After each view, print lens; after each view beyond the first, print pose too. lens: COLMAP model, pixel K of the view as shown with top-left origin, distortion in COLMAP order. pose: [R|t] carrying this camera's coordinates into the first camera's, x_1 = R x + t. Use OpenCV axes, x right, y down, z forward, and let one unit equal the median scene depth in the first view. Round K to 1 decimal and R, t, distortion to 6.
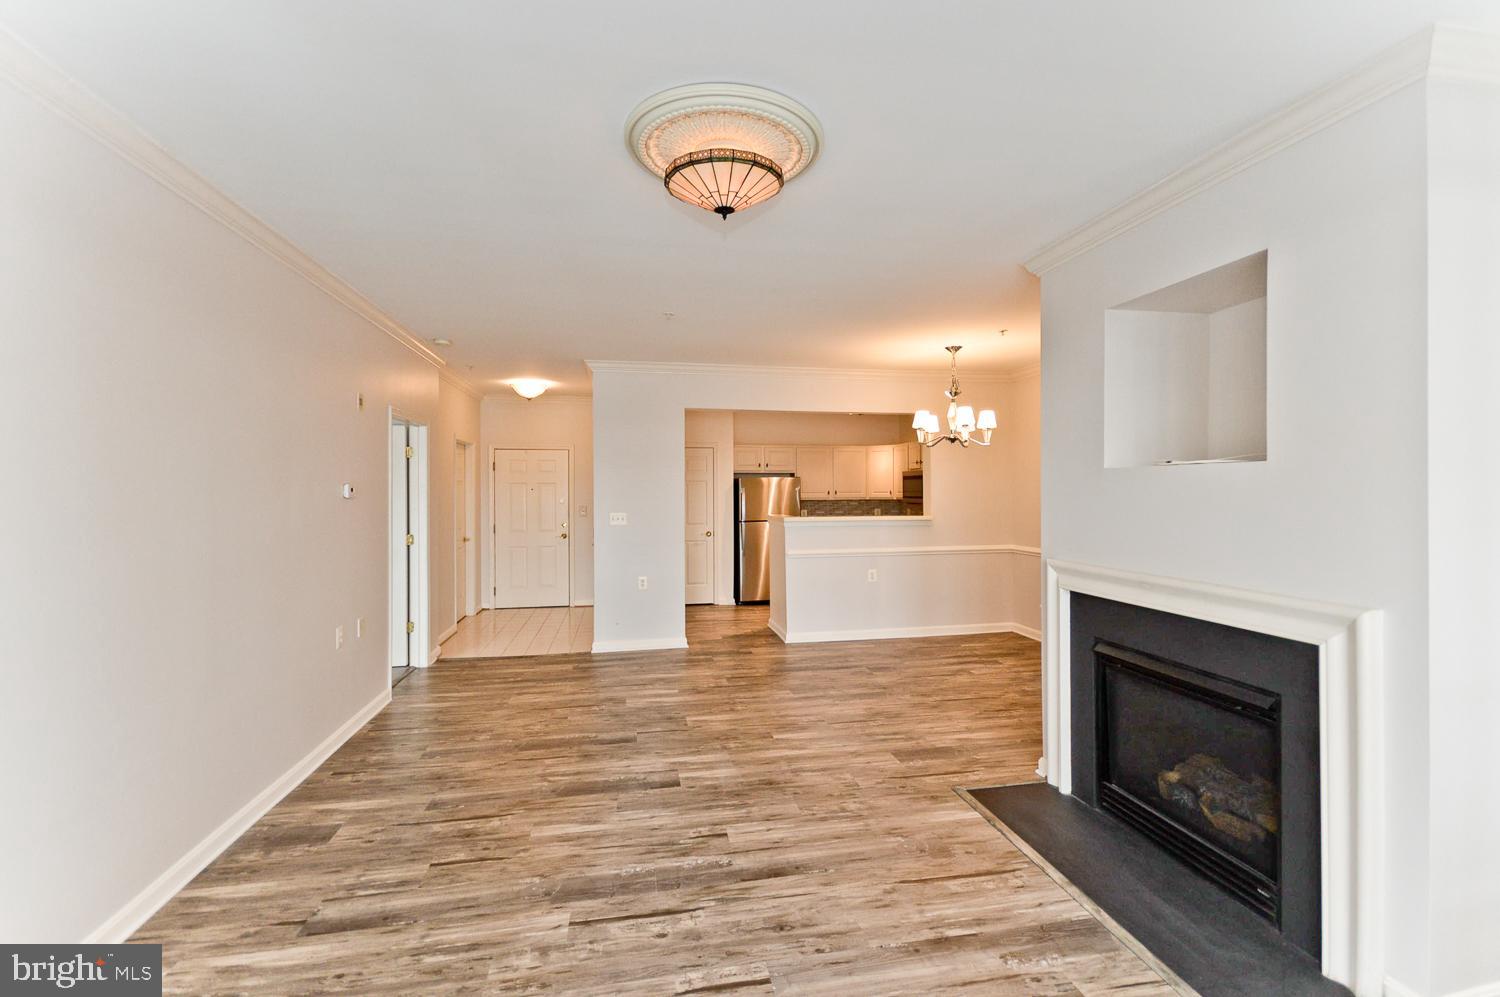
lens RADIAL K [[671.1, 0, 755.6], [0, 671.1, 495.1], [0, 0, 1]] dist [0.023490, -0.005885]
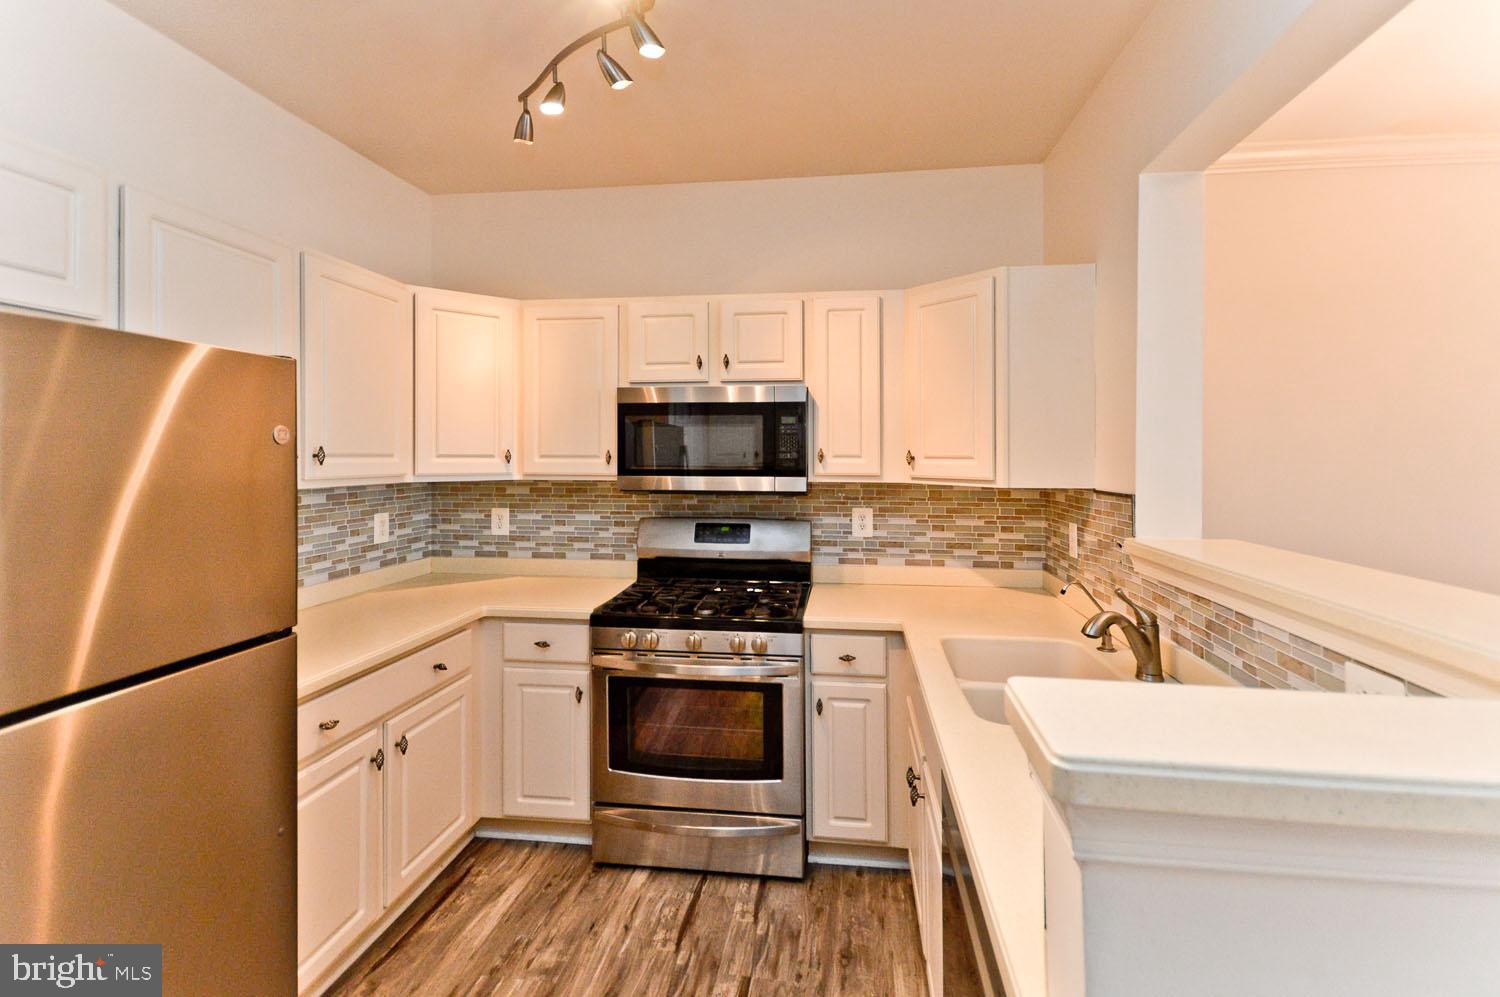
lens RADIAL K [[671.1, 0, 741.7], [0, 671.1, 468.6], [0, 0, 1]] dist [0.023490, -0.005885]
pose [[0.301837, -0.010252, 0.953304, -0.113599], [0.001743, 0.999946, 0.010202, -0.003408], [-0.953358, -0.001418, 0.301839, 1.740490]]
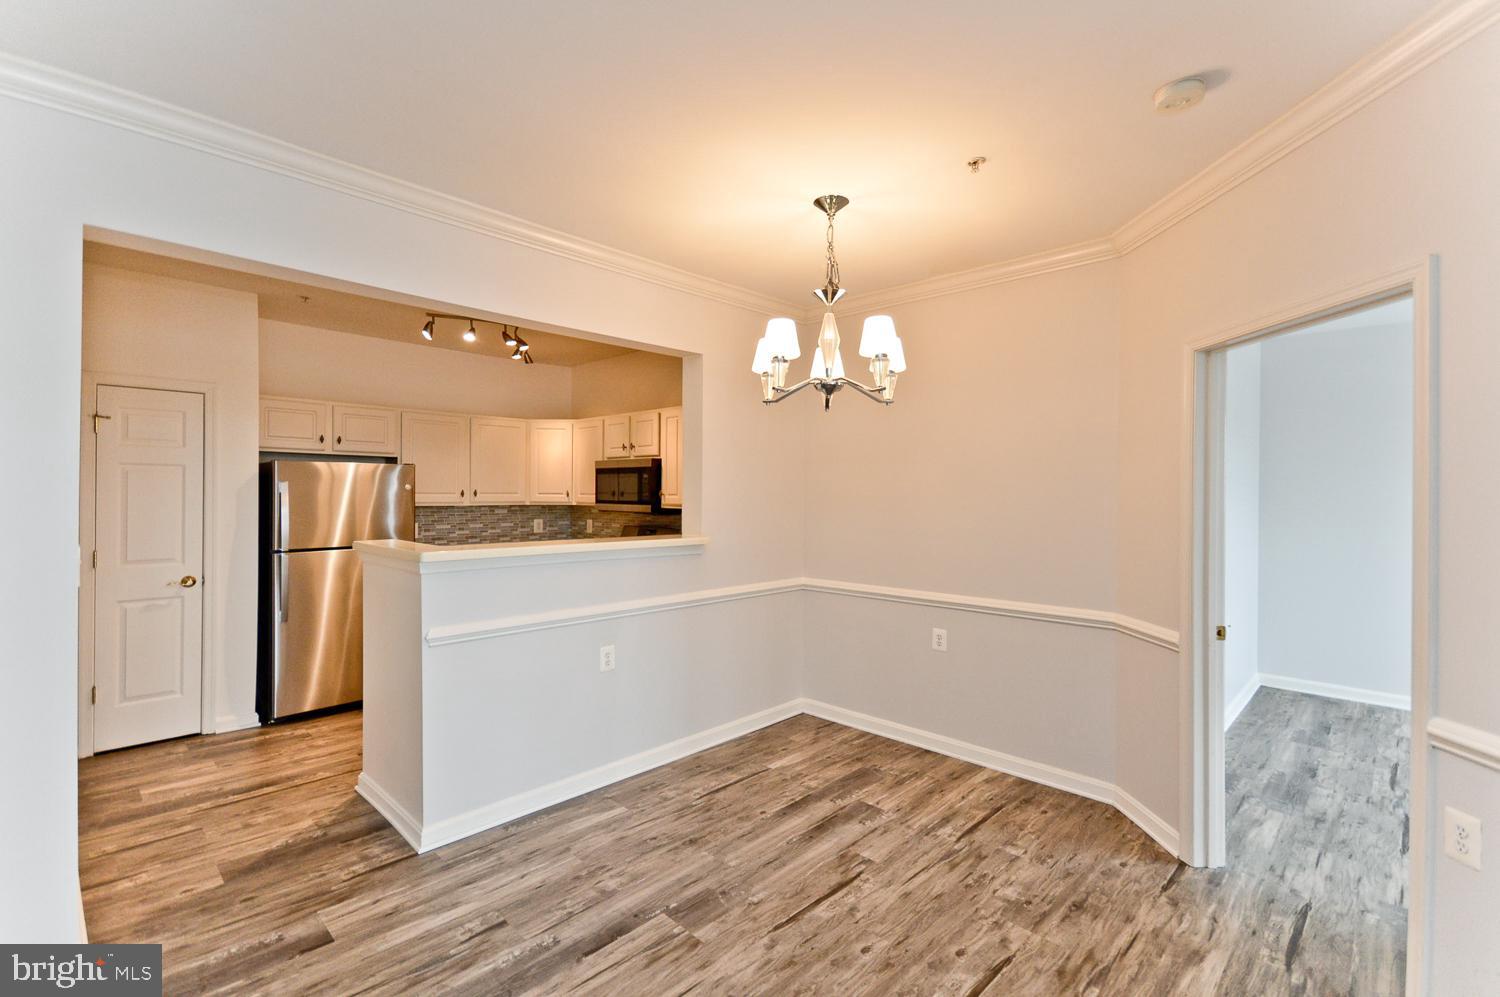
lens RADIAL K [[671.1, 0, 758.9], [0, 671.1, 497.4], [0, 0, 1]] dist [0.023490, -0.005885]
pose [[0.816355, 0.005541, 0.577524, -0.042883], [-0.006445, 0.999979, -0.000484, -0.003267], [-0.577515, -0.003328, 0.816374, 0.813069]]
